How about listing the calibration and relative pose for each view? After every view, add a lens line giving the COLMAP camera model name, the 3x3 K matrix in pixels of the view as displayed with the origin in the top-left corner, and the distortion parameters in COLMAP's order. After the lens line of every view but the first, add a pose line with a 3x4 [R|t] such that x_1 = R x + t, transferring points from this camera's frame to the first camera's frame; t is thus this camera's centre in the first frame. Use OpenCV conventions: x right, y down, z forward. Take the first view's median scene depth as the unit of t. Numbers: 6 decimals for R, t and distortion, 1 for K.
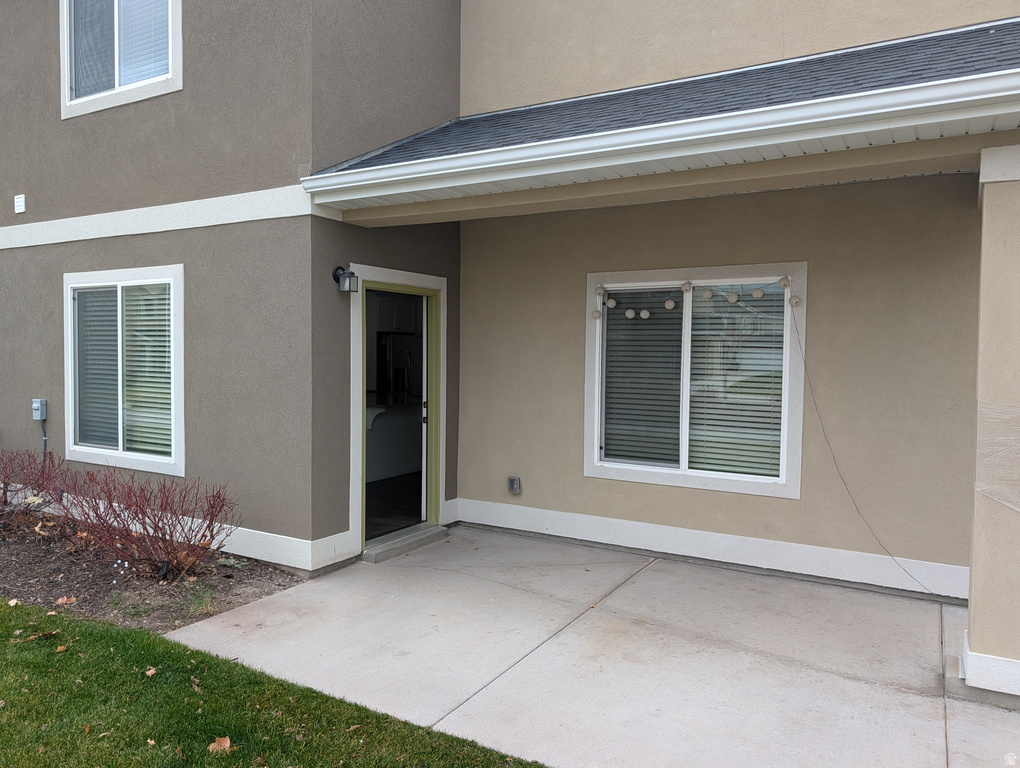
lens RADIAL K [[723.6, 0, 518.4], [0, 723.6, 379.1], [0, 0, 1]] dist [0.024364, -0.019985]
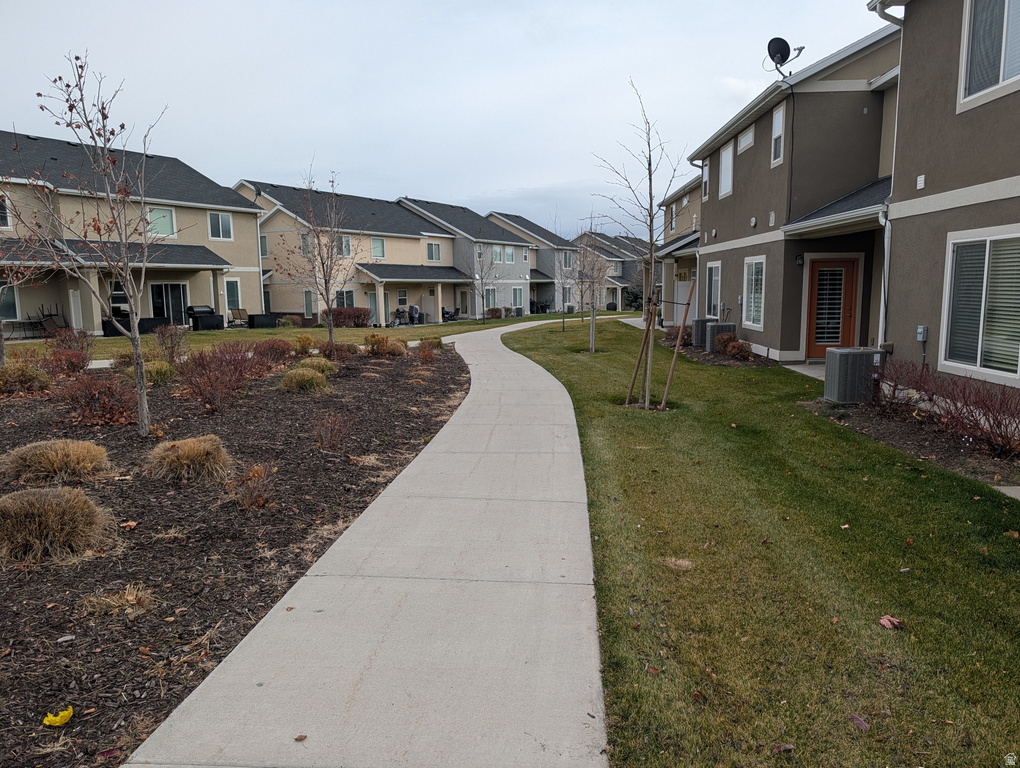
lens RADIAL K [[723.6, 0, 518.5], [0, 723.6, 383.2], [0, 0, 1]] dist [0.024364, -0.019985]
pose [[0.464141, 0.103860, -0.879651, 0.231472], [-0.020149, 0.994083, 0.106739, 0.003933], [0.885532, -0.031818, 0.463487, -0.351413]]
